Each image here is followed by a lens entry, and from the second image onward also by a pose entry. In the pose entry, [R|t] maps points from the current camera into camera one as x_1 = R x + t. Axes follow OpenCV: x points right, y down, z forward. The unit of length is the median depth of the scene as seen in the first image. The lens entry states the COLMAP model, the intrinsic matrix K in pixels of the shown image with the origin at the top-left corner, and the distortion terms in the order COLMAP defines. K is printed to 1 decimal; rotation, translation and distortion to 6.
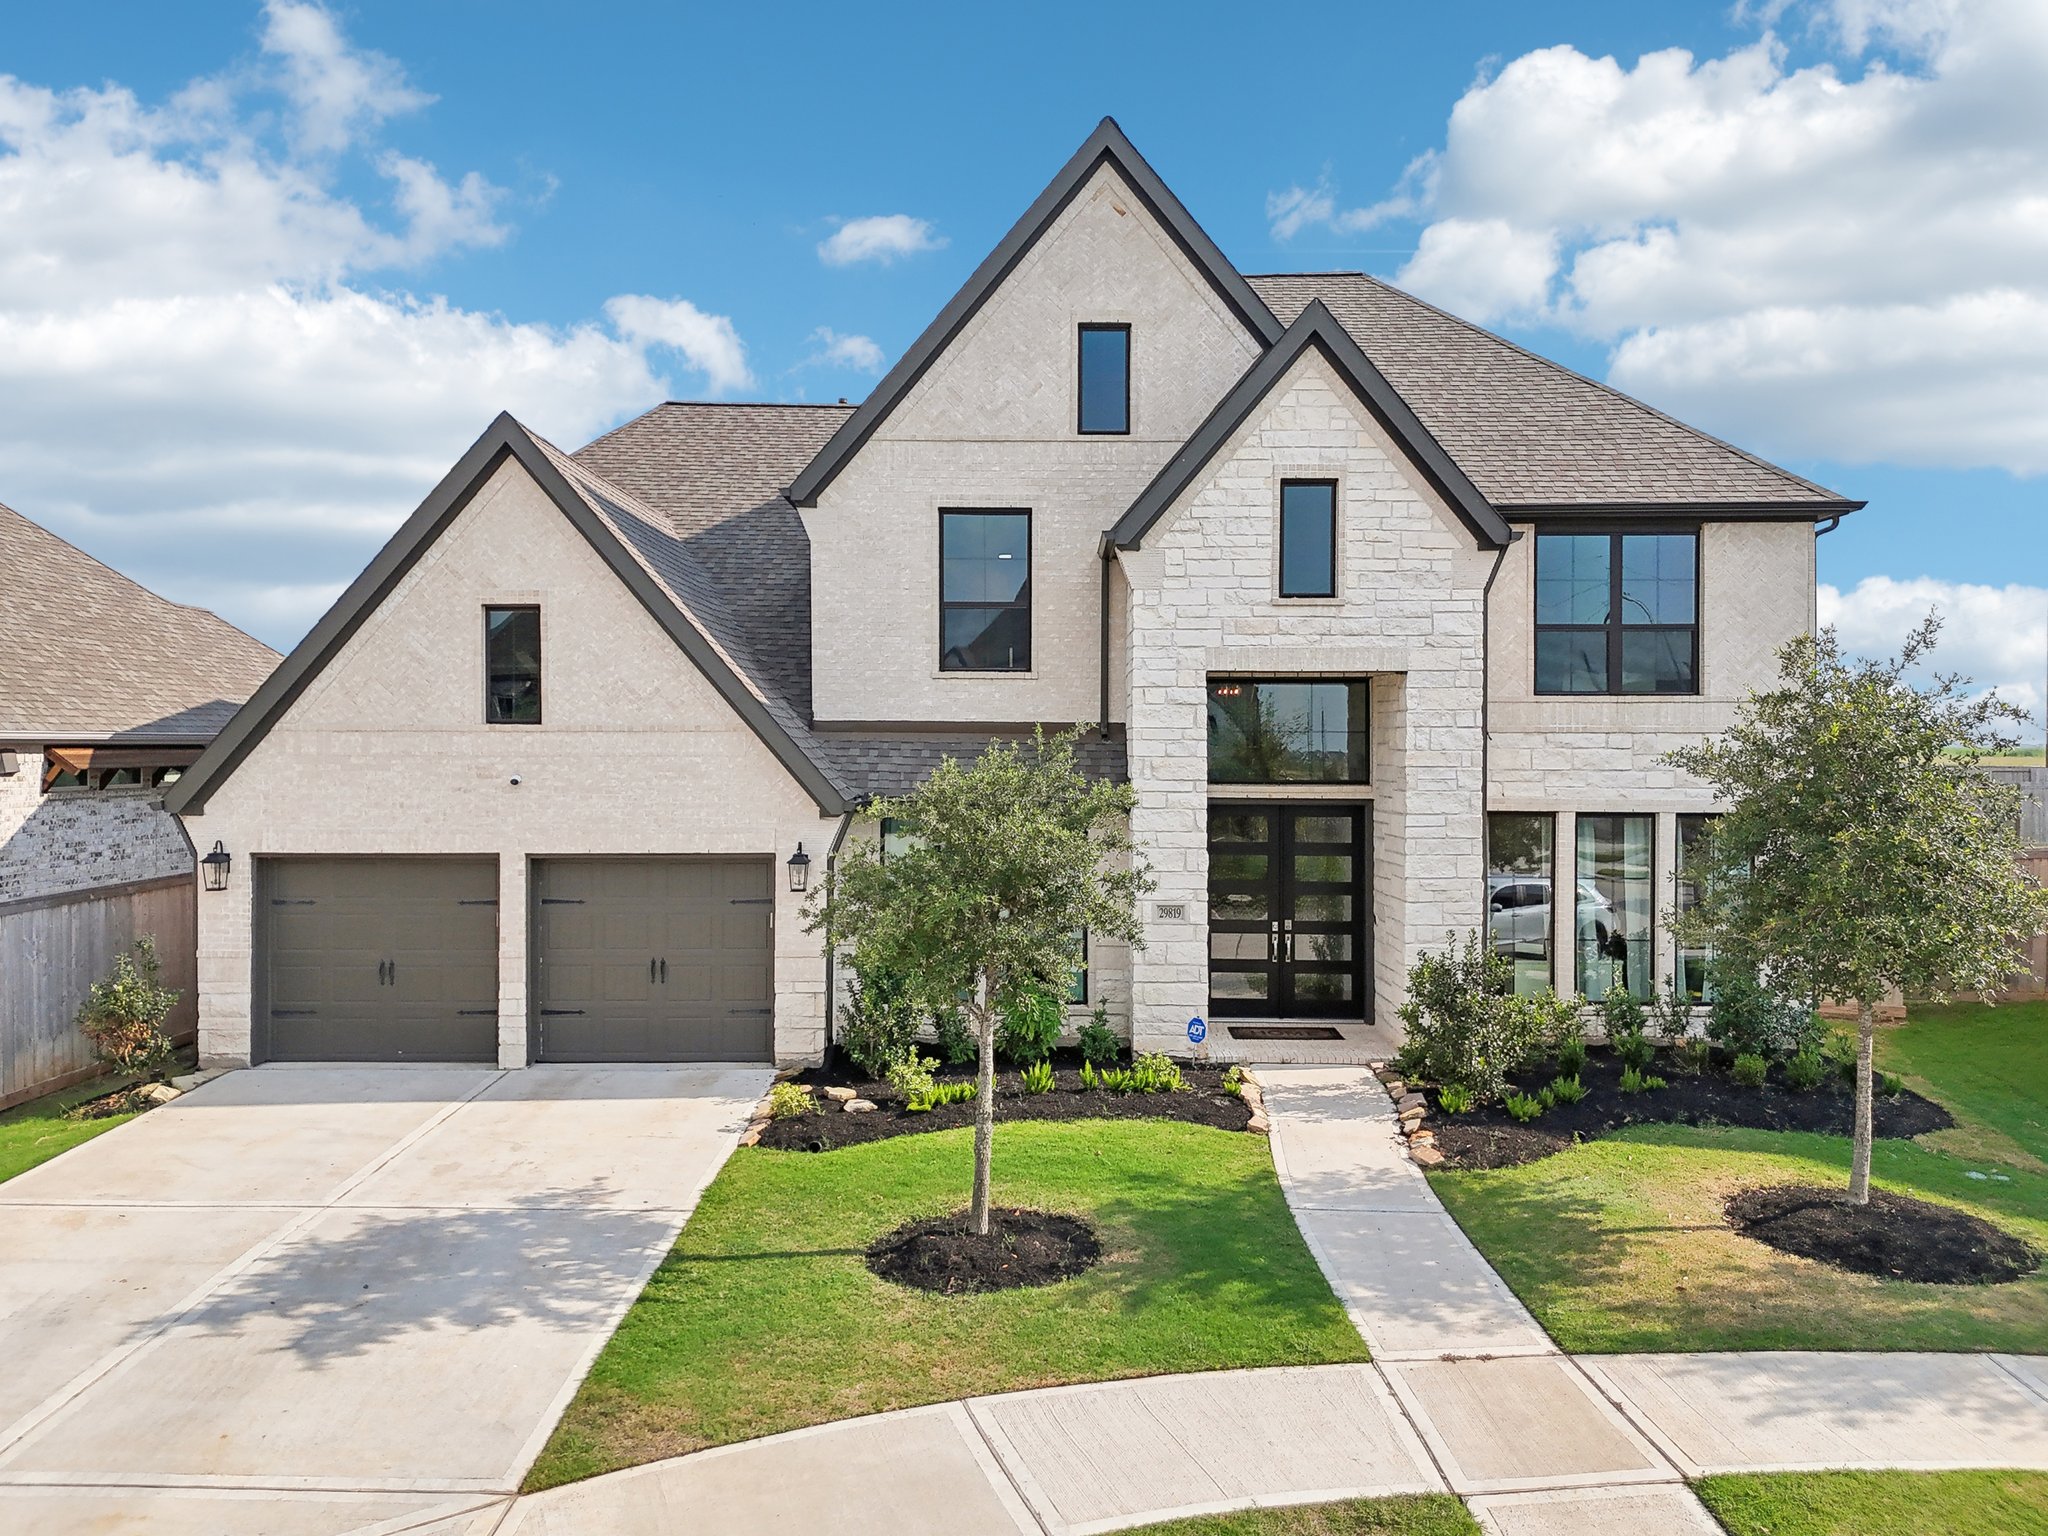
lens RADIAL K [[1572.4, 0, 1014.1], [0, 1572.4, 778.4], [0, 0, 1]] dist [0.054384, -0.051035]
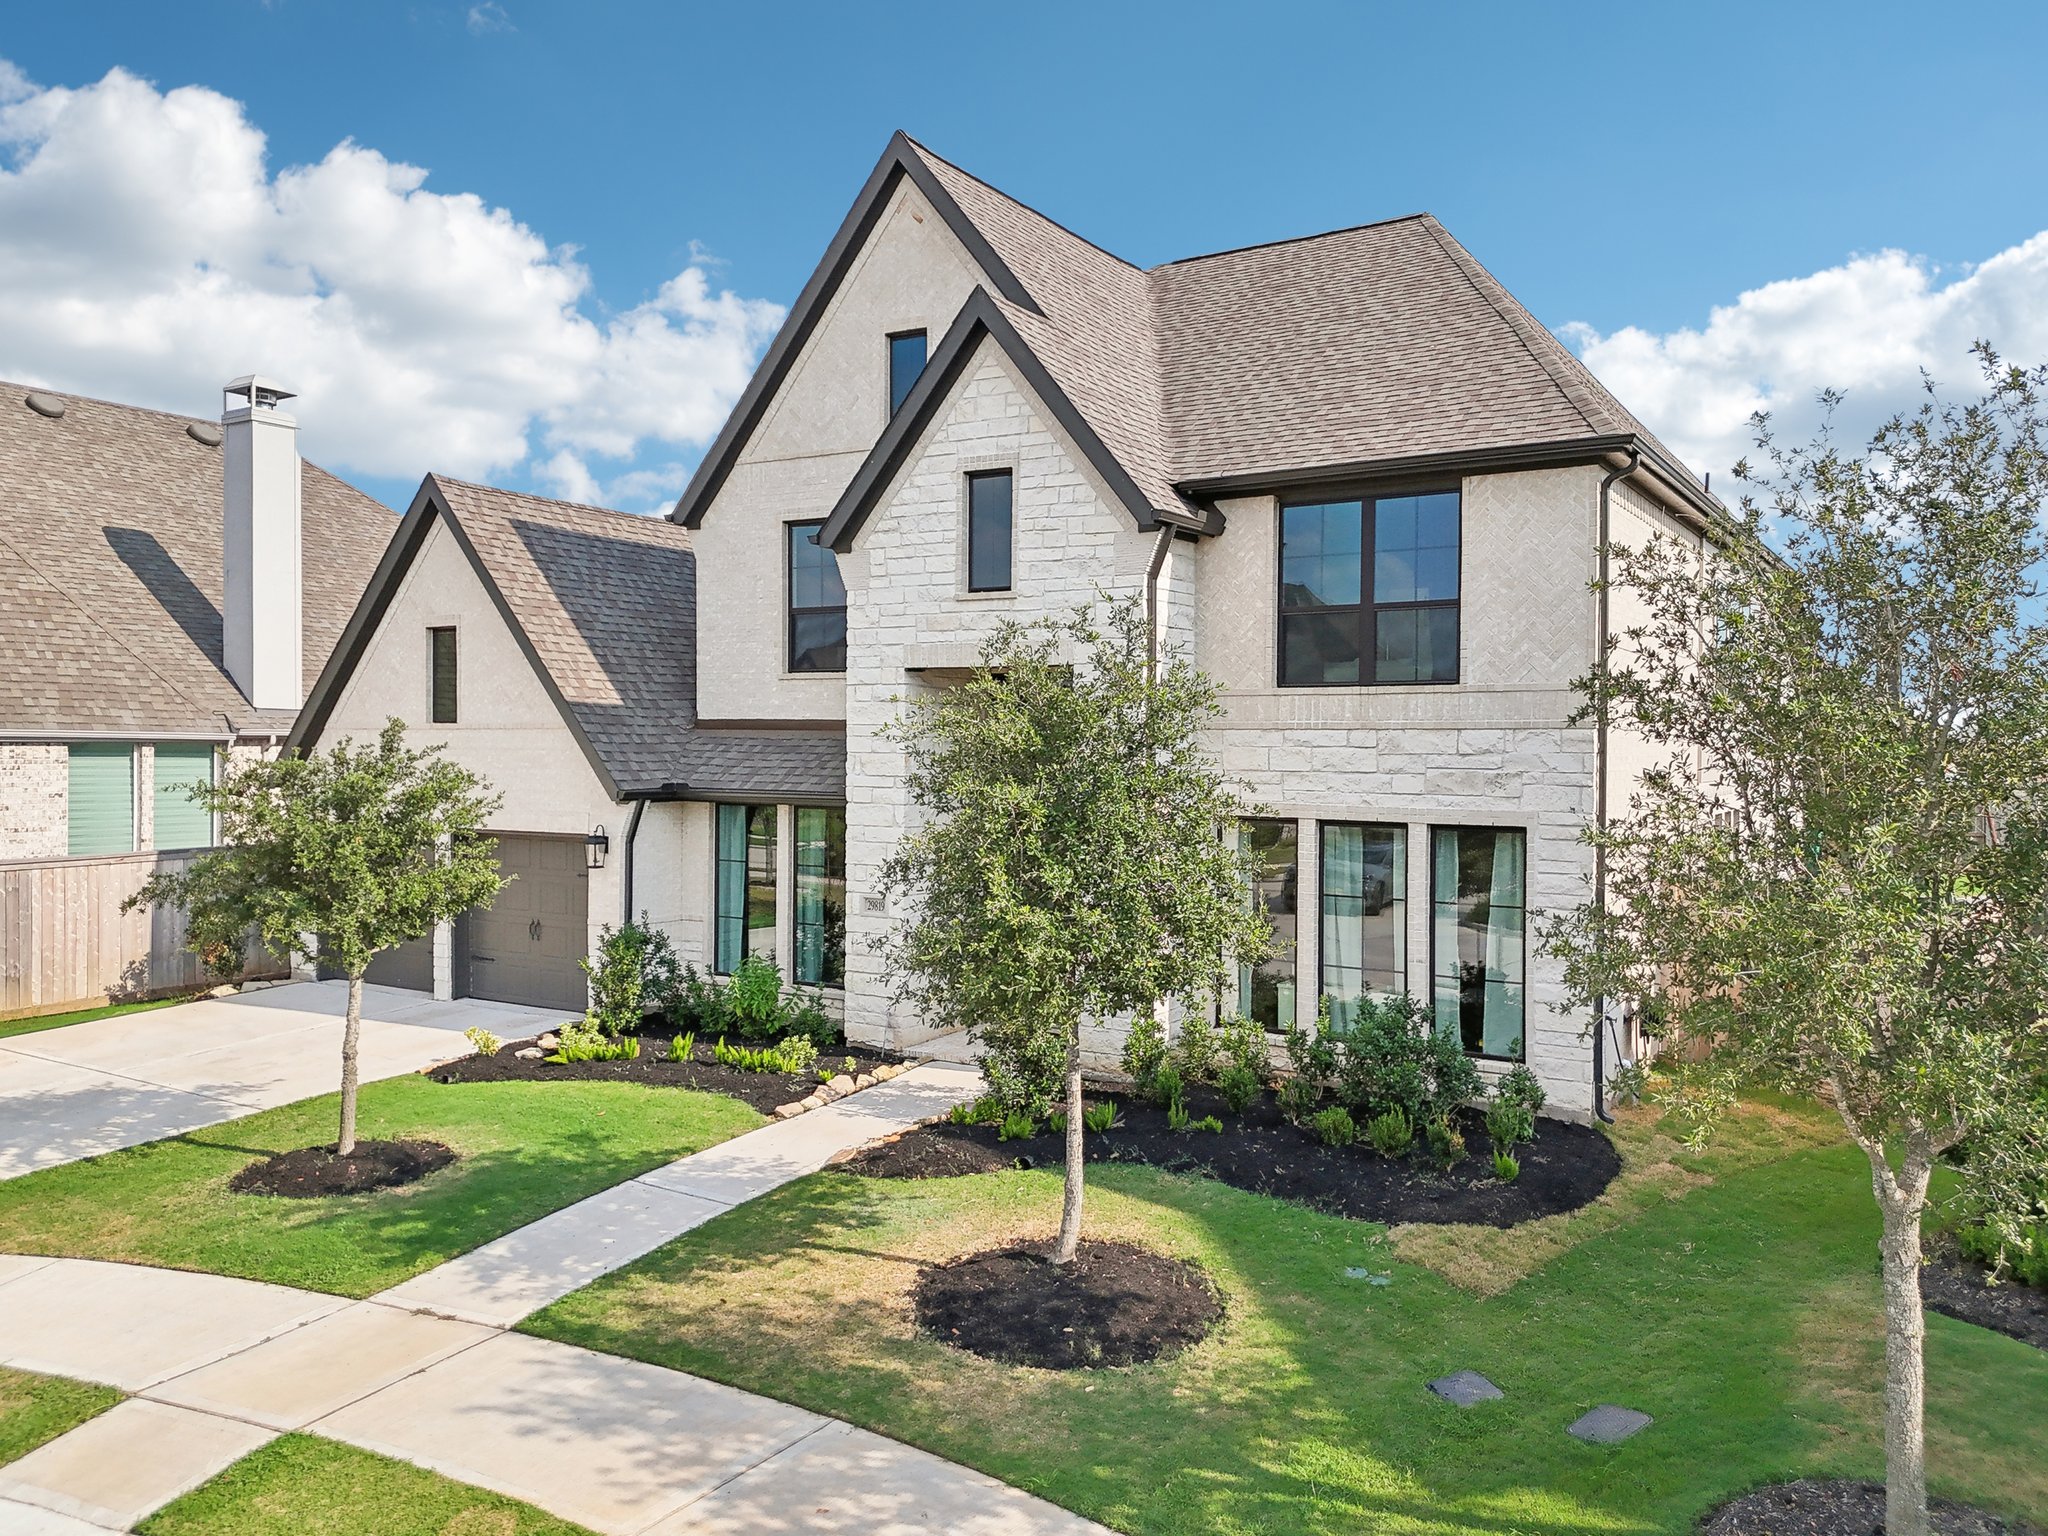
lens RADIAL K [[1564.5, 0, 1024.8], [0, 1564.5, 781.7], [0, 0, 1]] dist [0.052310, -0.040390]
pose [[0.849430, 0.016392, -0.527447, 0.727580], [-0.014569, 0.999865, 0.007611, -0.004275], [0.527501, 0.001220, 0.849554, 0.188148]]
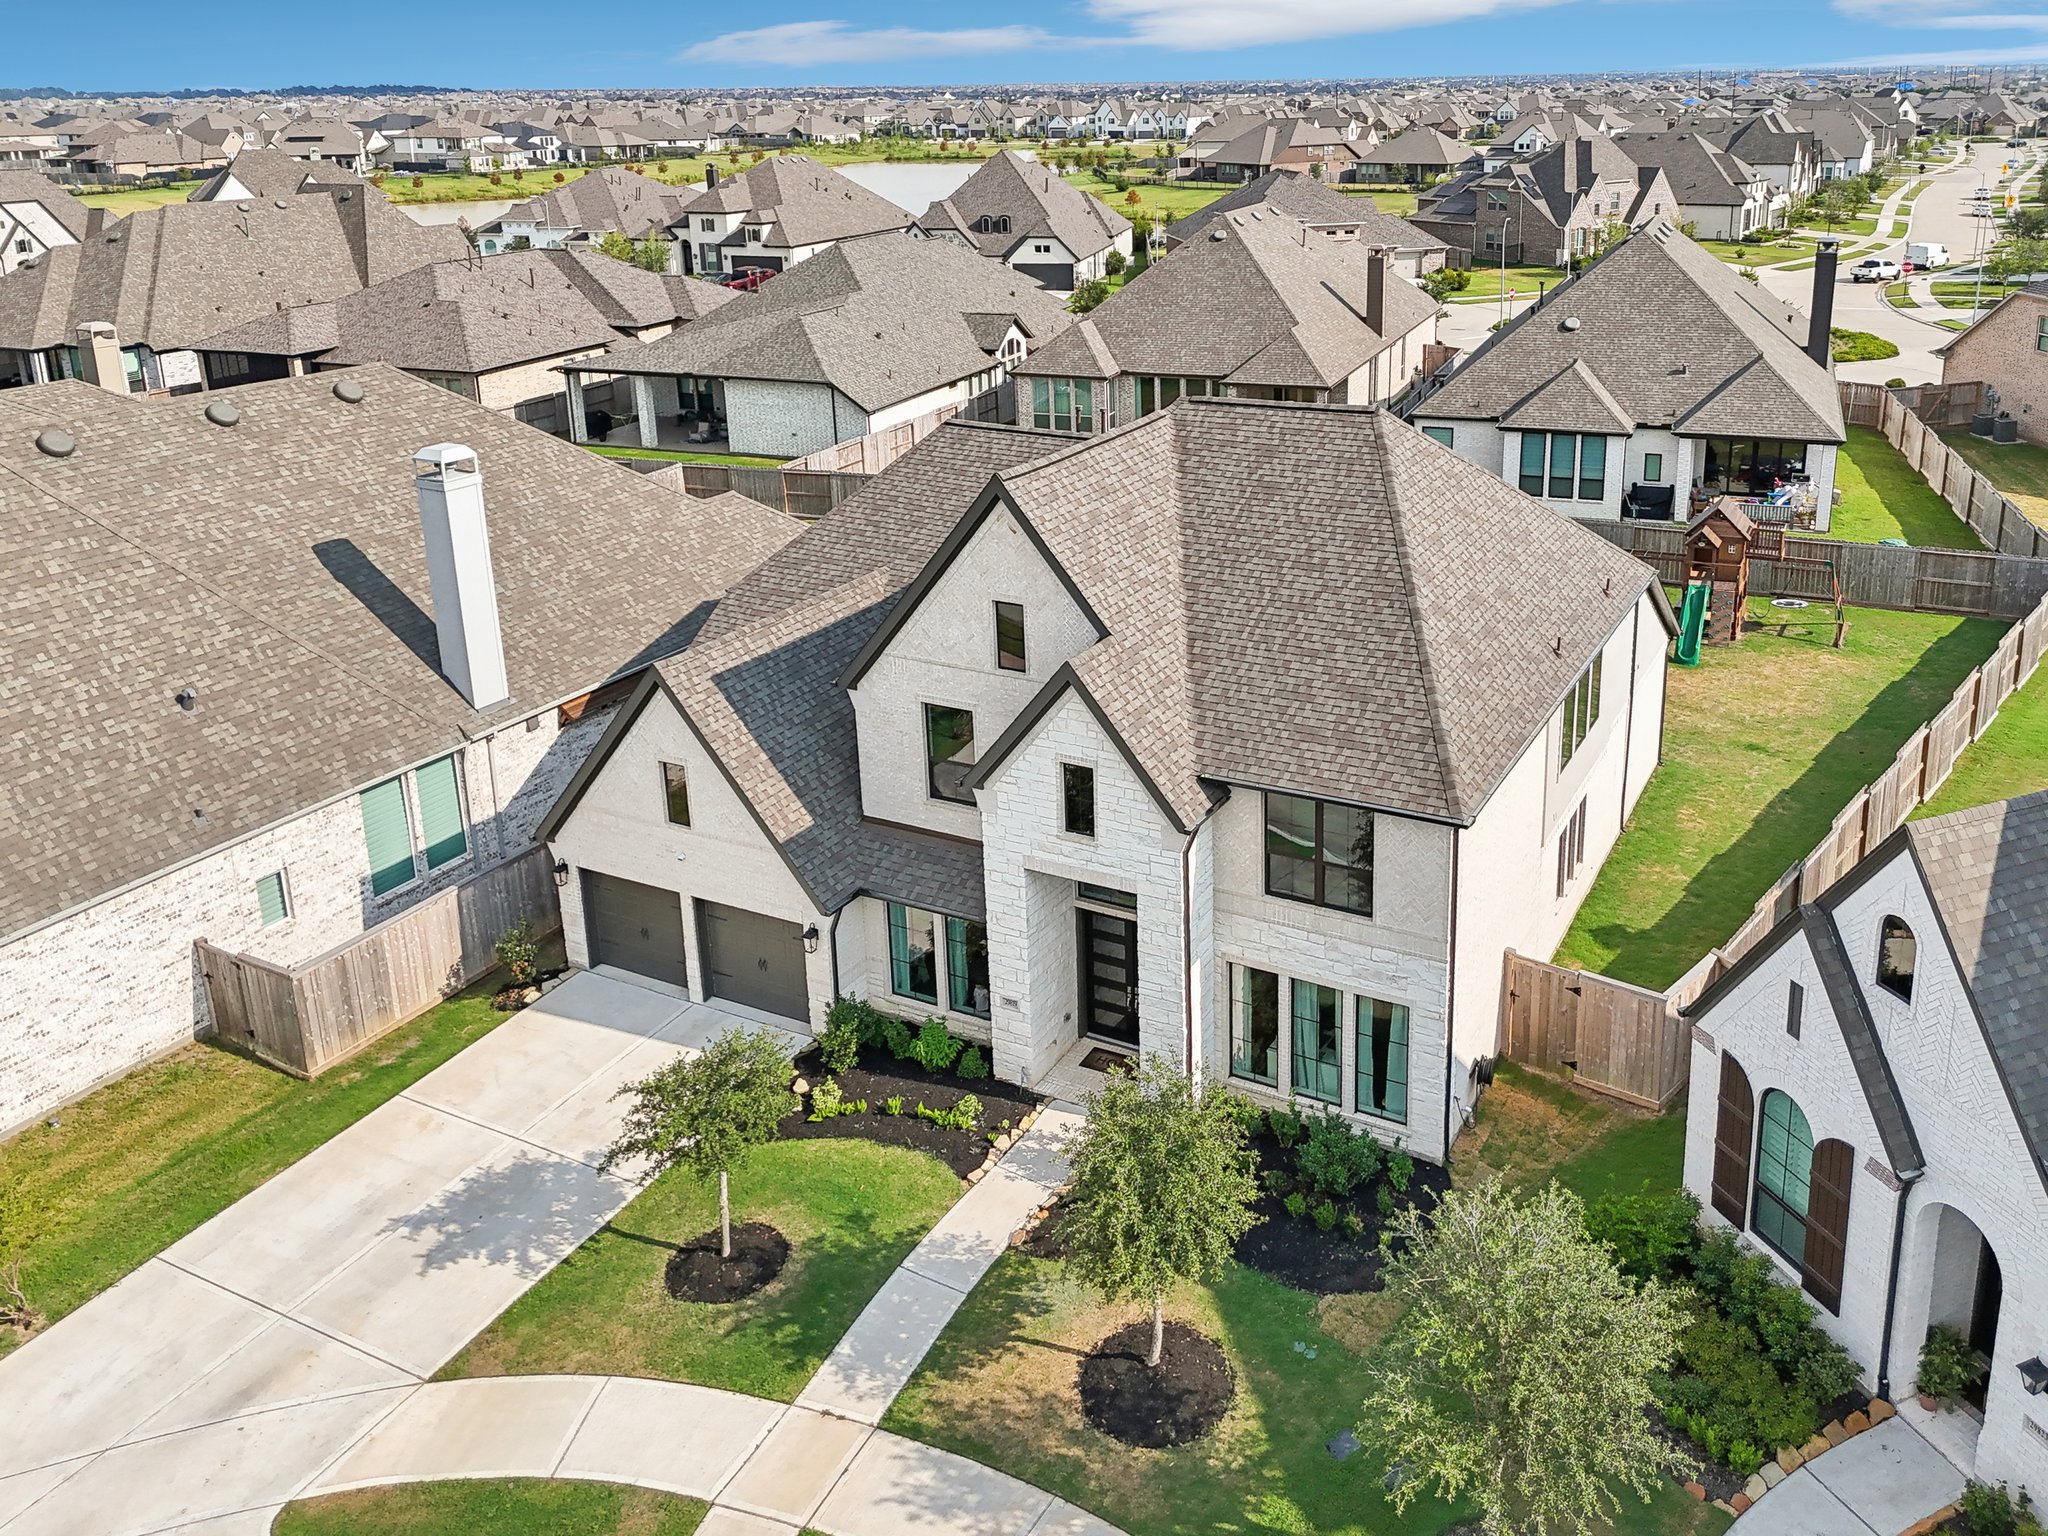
lens RADIAL K [[1644.6, 0, 1195.7], [0, 1644.6, 535.9], [0, 0, 1]] dist [0.059284, -0.051022]
pose [[0.896363, 0.102334, -0.431349, 0.951782], [0.012019, 0.967026, 0.254394, -0.804381], [0.443159, -0.233214, 0.865576, -0.256878]]
